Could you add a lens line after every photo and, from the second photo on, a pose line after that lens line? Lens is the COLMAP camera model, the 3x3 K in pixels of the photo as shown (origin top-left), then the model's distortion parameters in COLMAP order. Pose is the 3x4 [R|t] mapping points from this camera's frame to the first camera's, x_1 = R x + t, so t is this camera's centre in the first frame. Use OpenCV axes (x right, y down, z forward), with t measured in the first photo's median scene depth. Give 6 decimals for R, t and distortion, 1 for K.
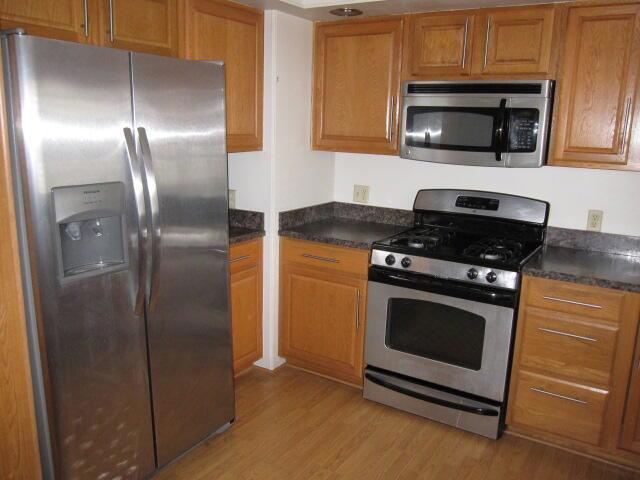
lens RADIAL K [[533.0, 0, 319.3], [0, 533.0, 239.6], [0, 0, 1]] dist [-0.071160, 0.034501]
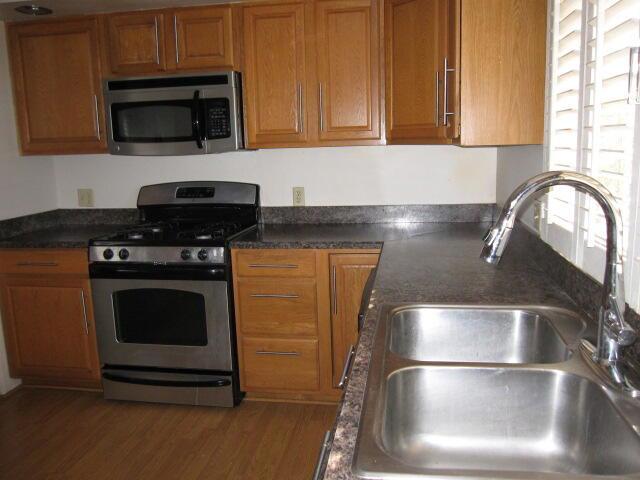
lens RADIAL K [[533.0, 0, 322.7], [0, 533.0, 240.7], [0, 0, 1]] dist [-0.071160, 0.034501]
pose [[0.916170, -0.121858, 0.381817, 0.126171], [0.133597, 0.991027, -0.004276, 0.070072], [-0.377869, 0.054926, 0.924228, -0.072952]]
